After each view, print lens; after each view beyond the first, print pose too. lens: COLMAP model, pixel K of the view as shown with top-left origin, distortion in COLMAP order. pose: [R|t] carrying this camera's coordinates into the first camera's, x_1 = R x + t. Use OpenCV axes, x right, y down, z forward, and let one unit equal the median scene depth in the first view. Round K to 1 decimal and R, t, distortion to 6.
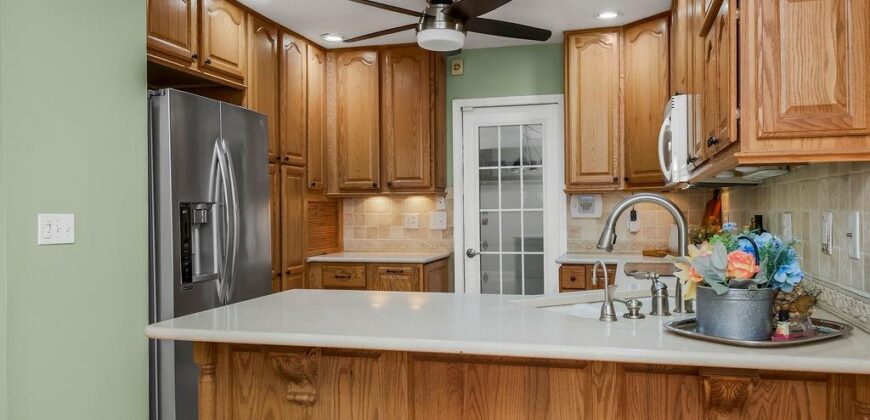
lens RADIAL K [[654.2, 0, 435.0], [0, 654.2, 210.0], [0, 0, 1]] dist [0.002300, 0.000352]
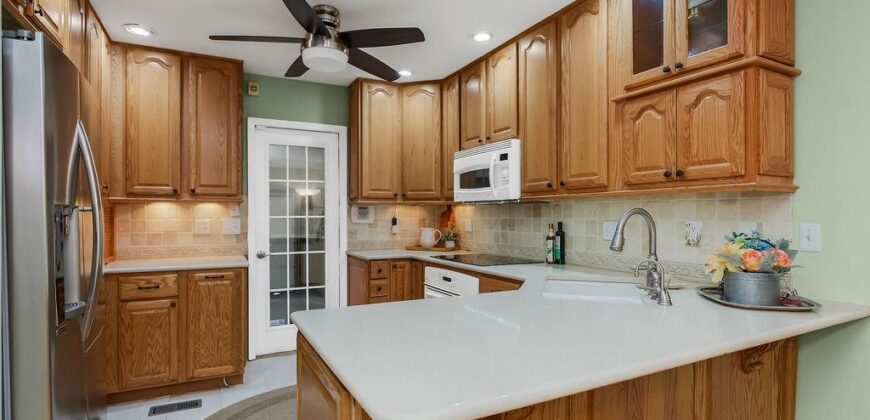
lens RADIAL K [[438.4, 0, 435.0], [0, 438.4, 210.0], [0, 0, 1]] dist [-0.002914, -0.000783]
pose [[0.739079, 0.016287, 0.673422, -0.245990], [-0.006547, 0.999834, -0.016996, -0.000661], [-0.673587, 0.008152, 0.739063, 0.247378]]
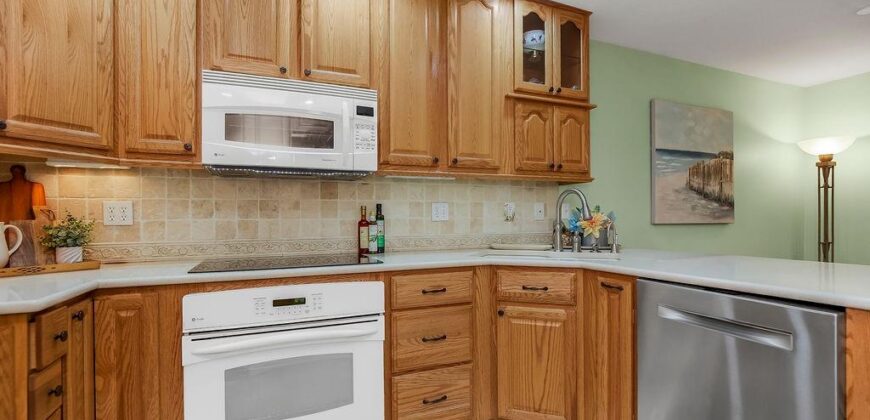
lens RADIAL K [[404.6, 0, 435.0], [0, 404.6, 210.0], [0, 0, 1]] dist [-0.000383, 0.000008]
pose [[-0.612169, 0.028535, 0.790212, -0.131189], [0.011506, 0.999564, -0.027182, 0.025208], [-0.790643, -0.007548, -0.612231, 0.813782]]
